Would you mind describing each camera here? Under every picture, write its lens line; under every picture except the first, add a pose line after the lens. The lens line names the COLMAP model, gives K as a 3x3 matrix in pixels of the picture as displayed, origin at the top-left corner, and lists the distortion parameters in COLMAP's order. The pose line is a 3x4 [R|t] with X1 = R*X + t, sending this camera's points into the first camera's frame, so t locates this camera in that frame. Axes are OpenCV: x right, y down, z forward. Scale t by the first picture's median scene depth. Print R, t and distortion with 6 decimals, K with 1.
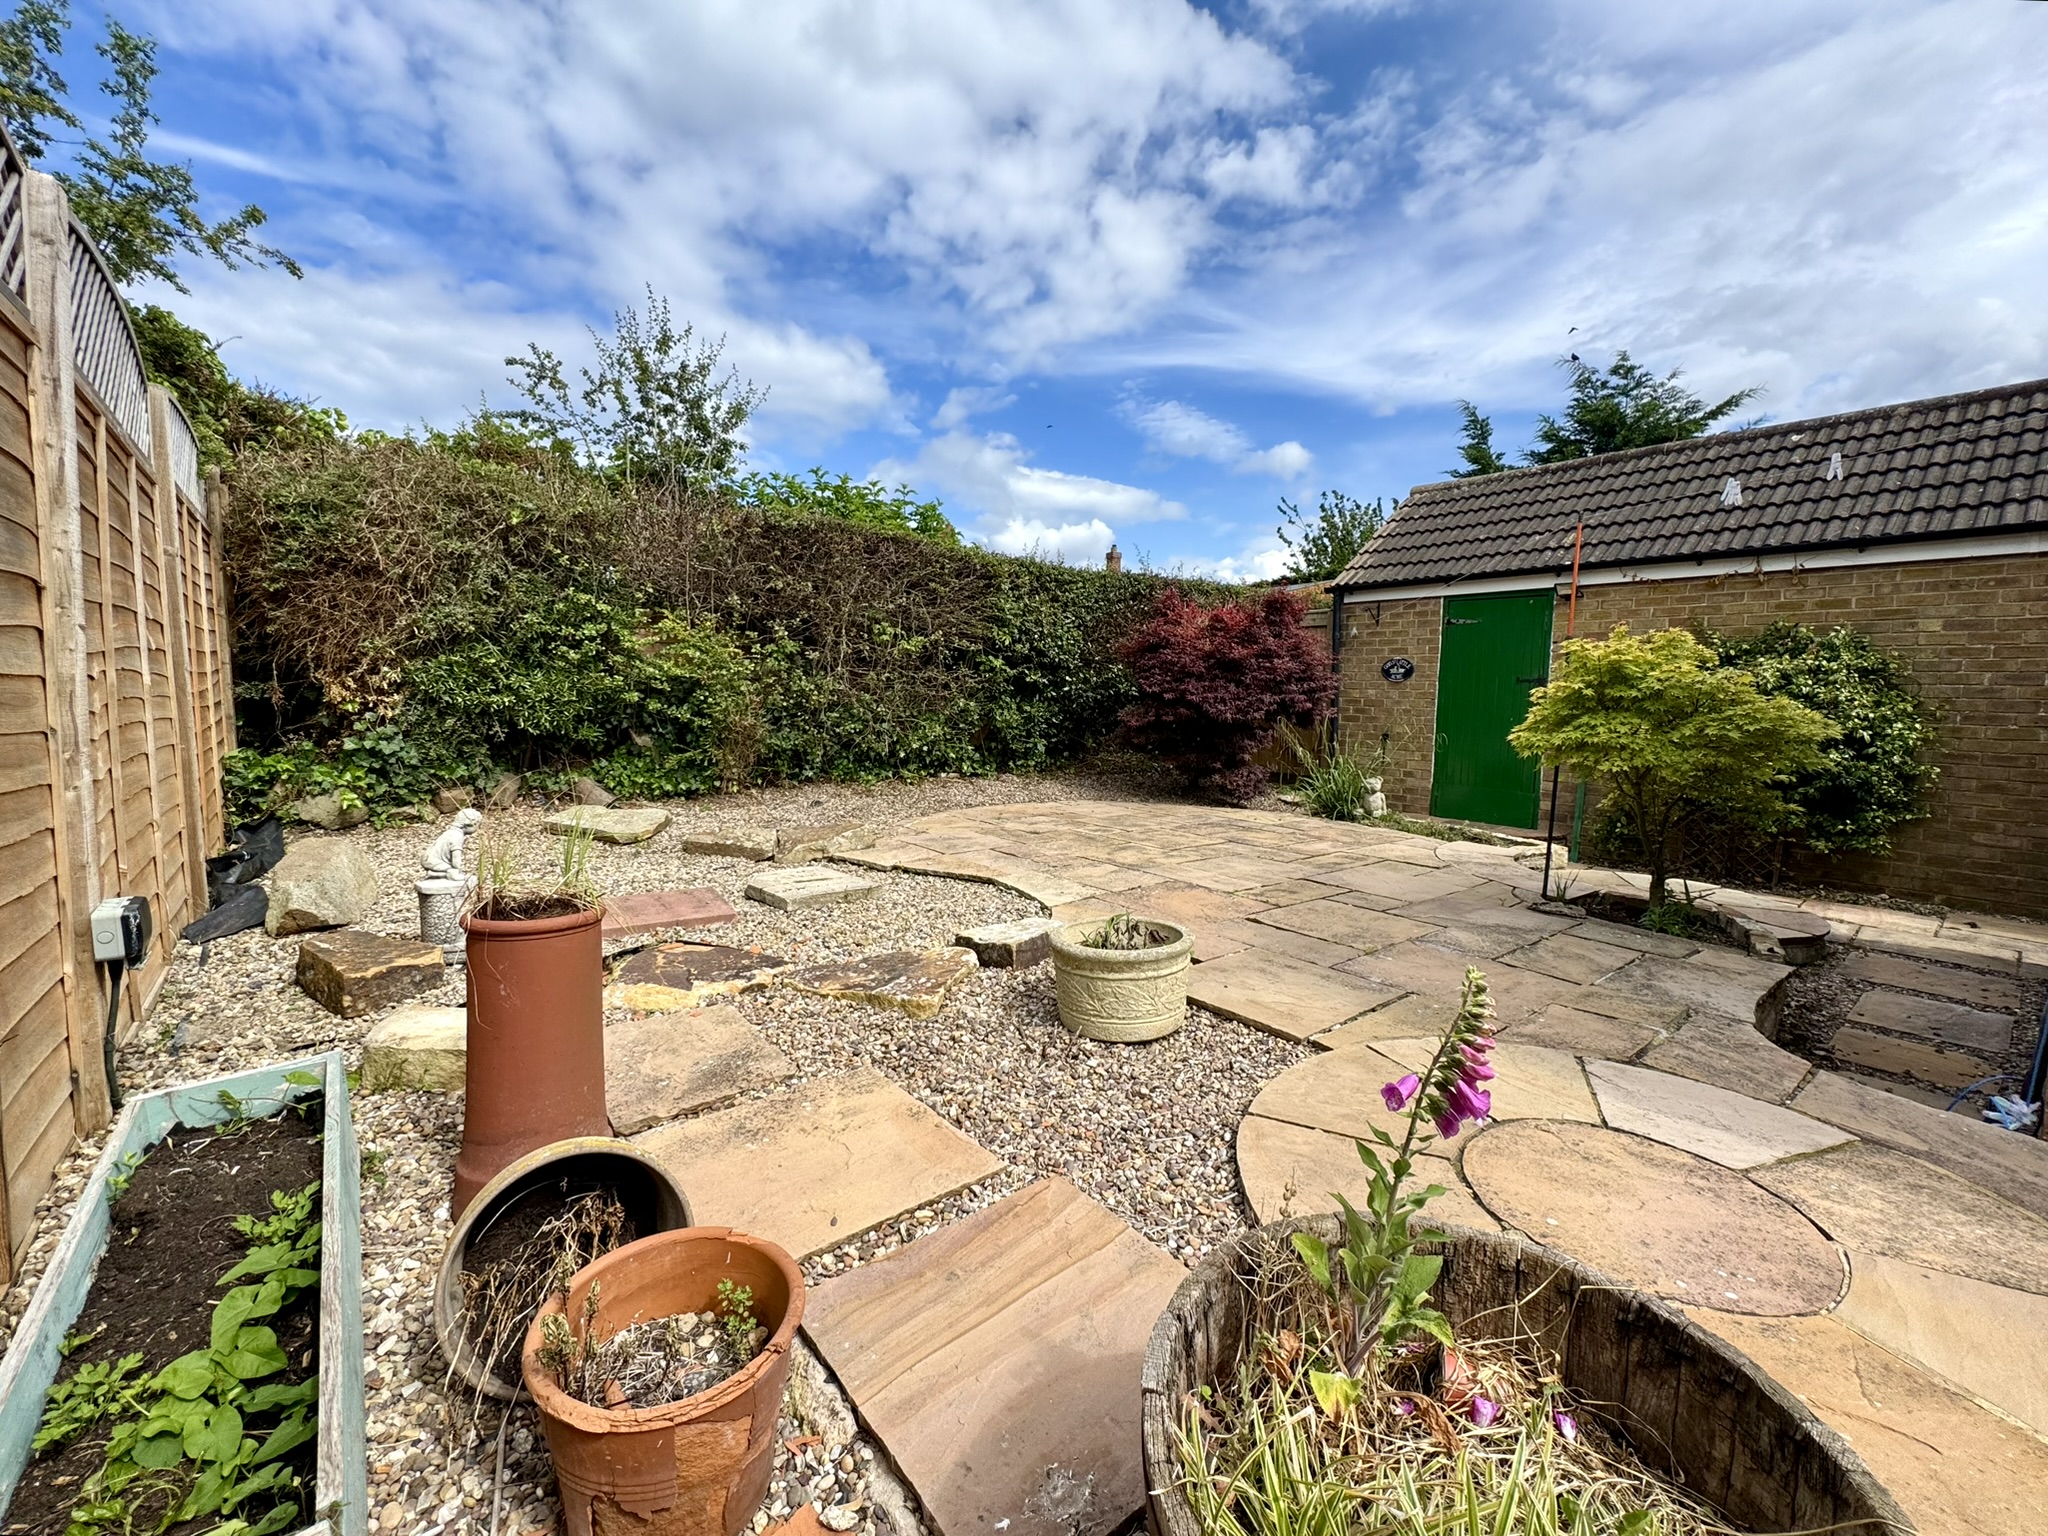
lens RADIAL K [[861.3, 0, 1024.0], [0, 861.3, 768.0], [0, 0, 1]] dist [-0.000621, 0.000053]
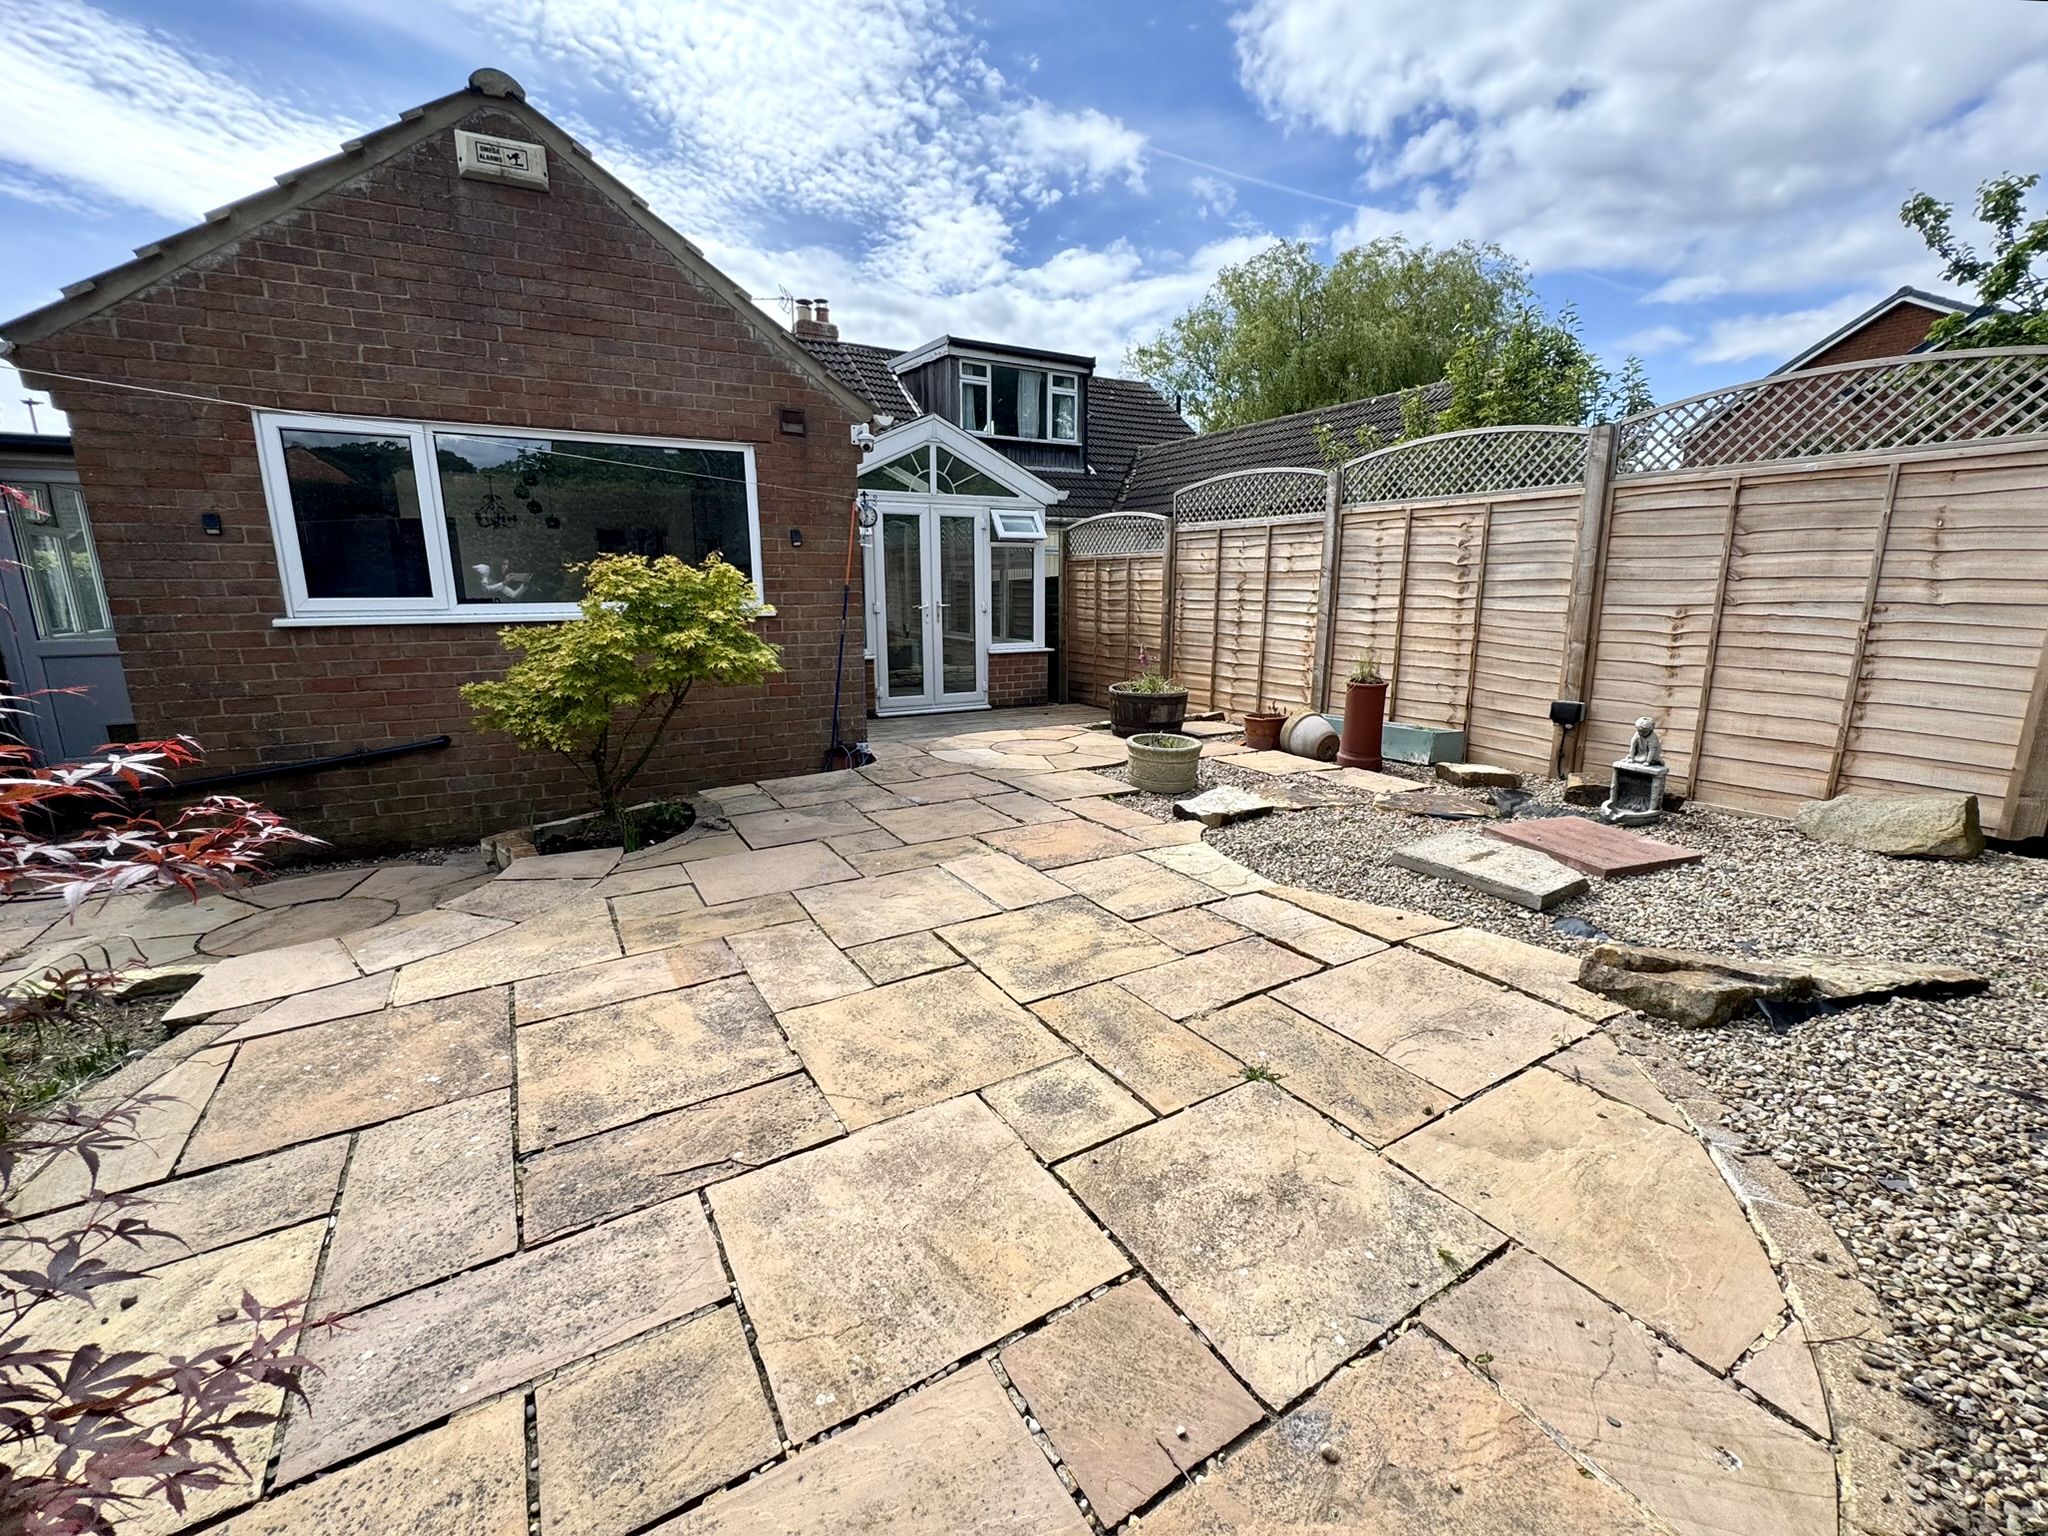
lens RADIAL K [[861.3, 0, 1024.0], [0, 861.3, 768.0], [0, 0, 1]] dist [-0.000621, 0.000053]
pose [[-0.991205, -0.043115, 0.125112, 0.071401], [-0.001950, 0.950092, 0.311964, -0.136583], [-0.132318, 0.308977, -0.941820, 1.169198]]
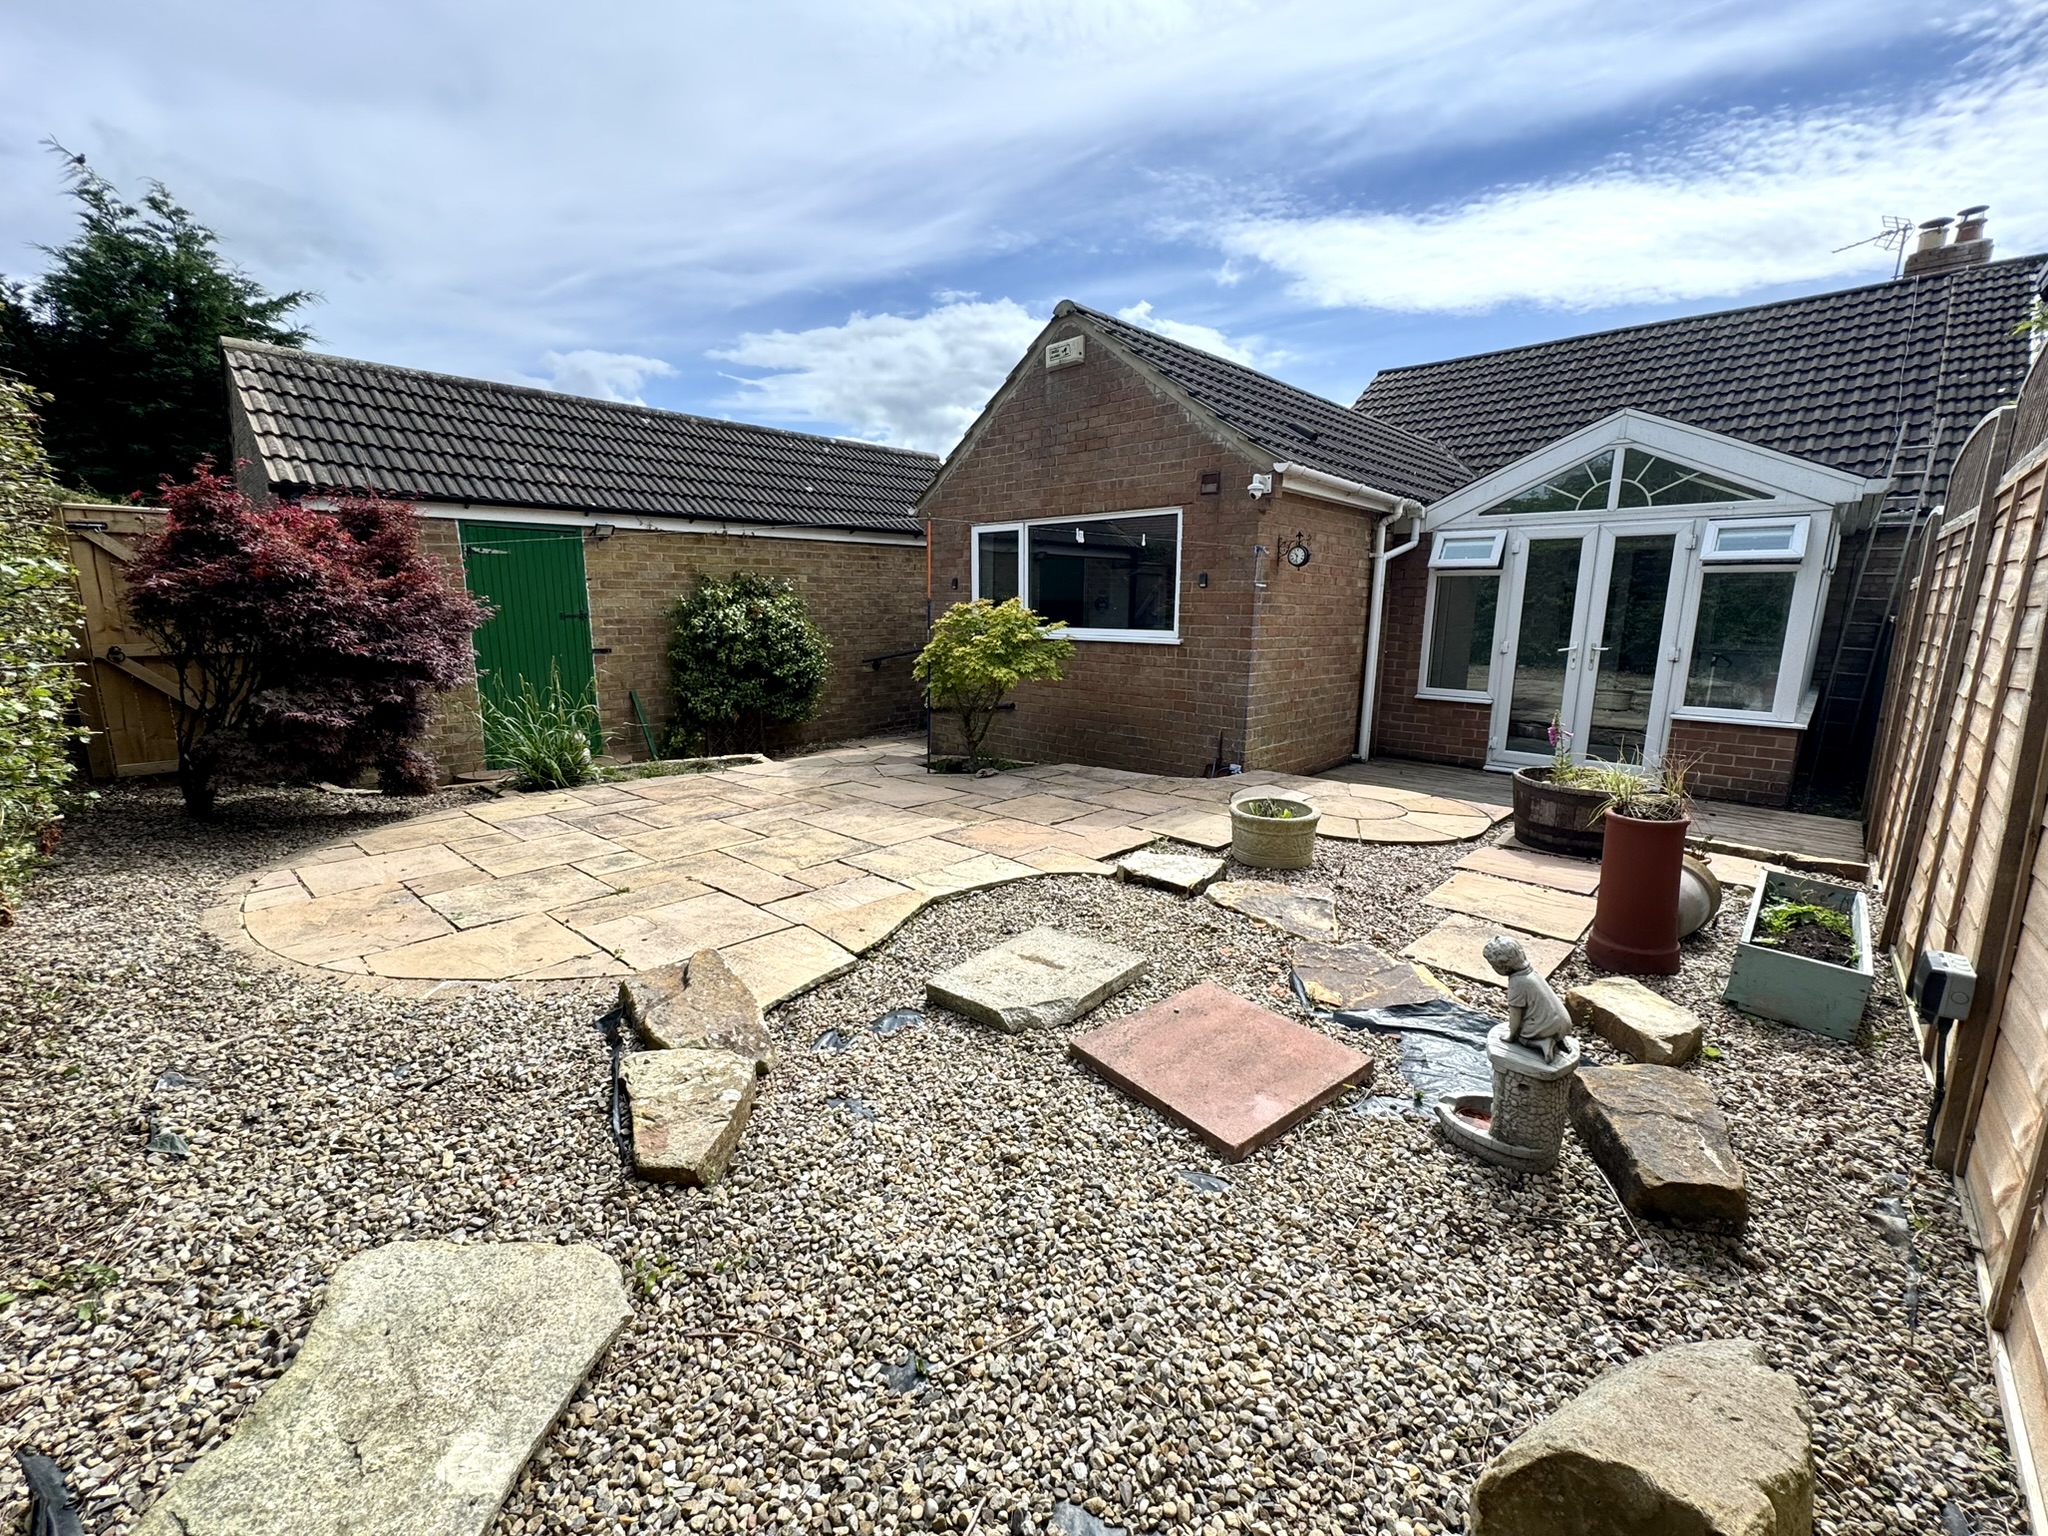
lens RADIAL K [[861.3, 0, 1024.0], [0, 861.3, 768.0], [0, 0, 1]] dist [-0.000621, 0.000053]
pose [[-0.148169, -0.203320, 0.967836, -0.562311], [0.090930, 0.971692, 0.218050, -0.112429], [-0.984773, 0.120314, -0.125487, 0.690936]]
